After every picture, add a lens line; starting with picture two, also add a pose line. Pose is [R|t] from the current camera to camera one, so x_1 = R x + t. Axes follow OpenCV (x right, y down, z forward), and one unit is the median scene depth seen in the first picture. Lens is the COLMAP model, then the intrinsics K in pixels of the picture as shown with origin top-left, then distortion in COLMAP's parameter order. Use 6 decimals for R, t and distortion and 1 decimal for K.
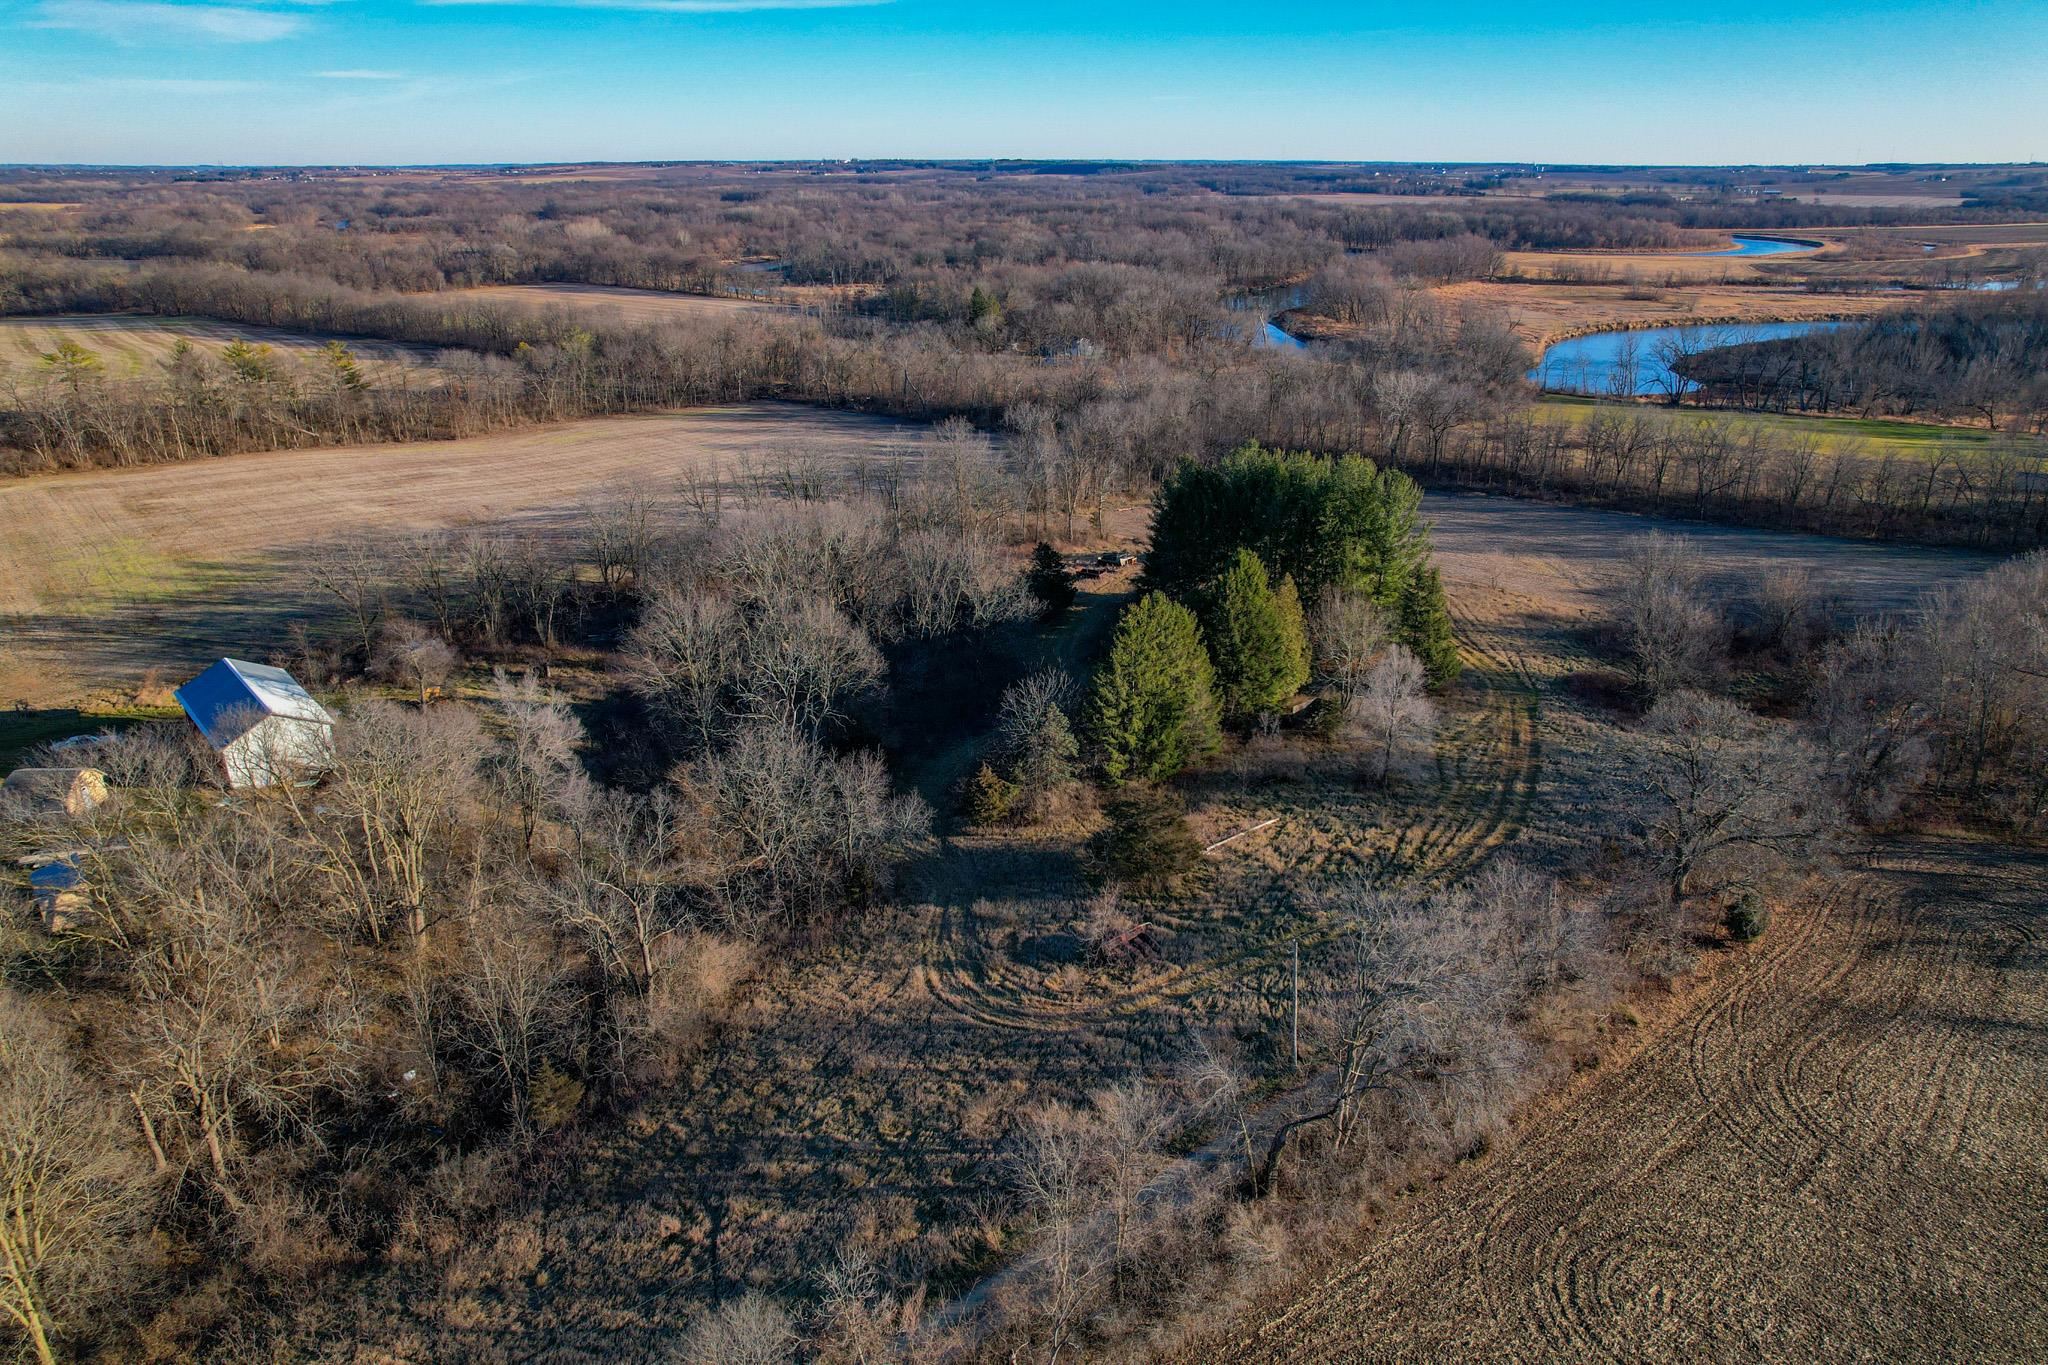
lens RADIAL K [[1326.6, 0, 1024.0], [0, 1326.6, 682.5], [0, 0, 1]] dist [-0.036144, 0.034967]
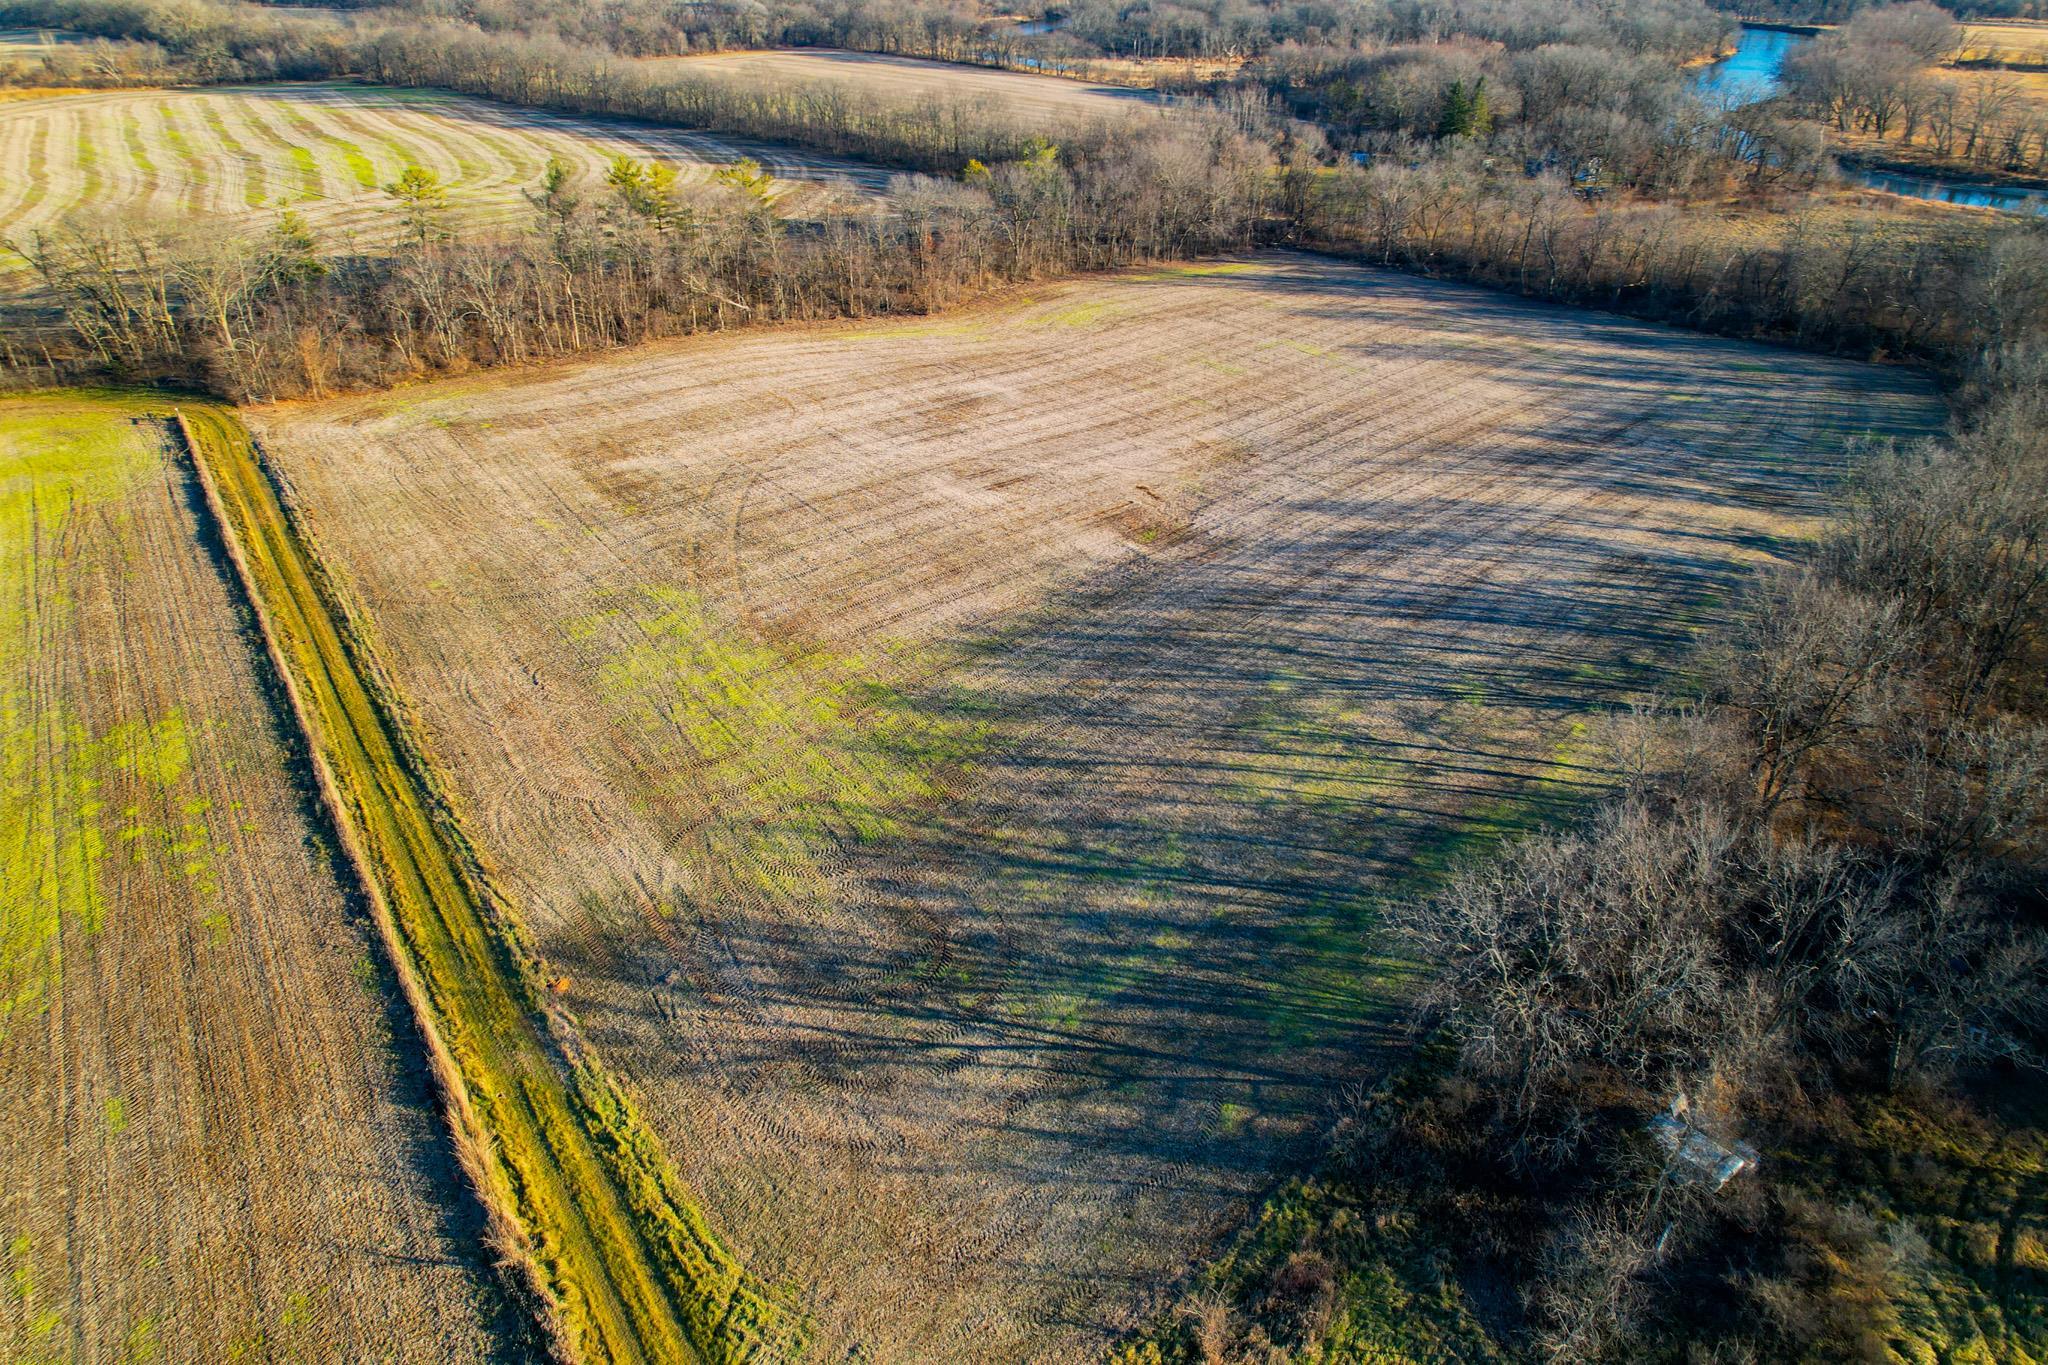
lens RADIAL K [[1326.6, 0, 1024.0], [0, 1326.6, 682.5], [0, 0, 1]] dist [-0.036144, 0.034967]
pose [[0.995003, 0.057427, -0.081676, -0.166545], [-0.043757, 0.986102, 0.160274, -0.057363], [0.089745, -0.155900, 0.983688, 0.156265]]
